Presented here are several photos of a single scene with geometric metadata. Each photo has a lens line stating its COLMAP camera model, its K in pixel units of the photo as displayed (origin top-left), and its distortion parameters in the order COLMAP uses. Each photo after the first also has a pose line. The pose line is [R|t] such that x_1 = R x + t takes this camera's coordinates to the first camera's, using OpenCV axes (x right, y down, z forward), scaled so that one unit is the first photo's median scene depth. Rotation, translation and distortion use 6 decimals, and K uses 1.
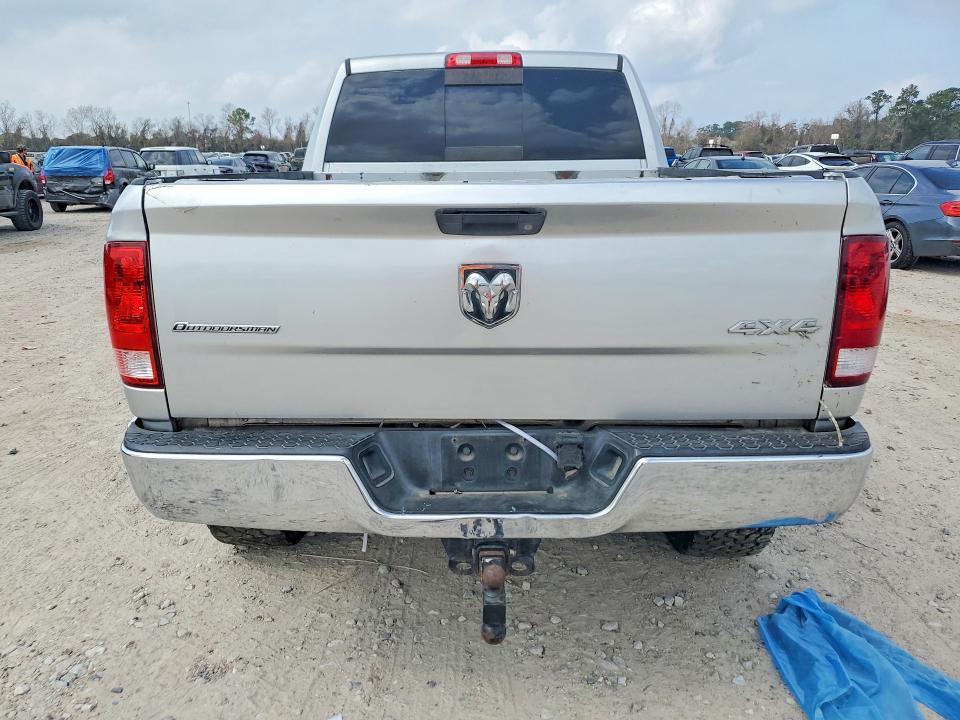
lens RADIAL K [[775.8, 0, 480.0], [0, 775.8, 360.0], [0, 0, 1]] dist [0.011310, 0.001926]
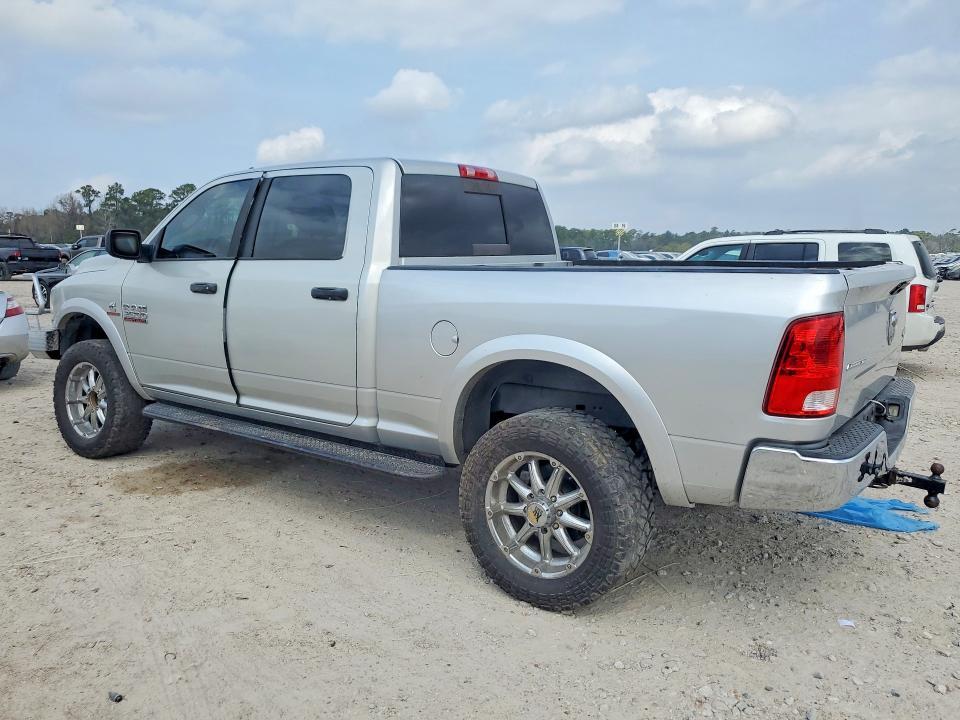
lens RADIAL K [[775.8, 0, 480.0], [0, 775.8, 360.0], [0, 0, 1]] dist [0.011310, 0.001926]
pose [[0.535777, -0.110349, 0.837118, -0.104900], [0.202514, 0.979279, -0.000525, -0.010352], [-0.819714, 0.169810, 0.547022, 0.039536]]
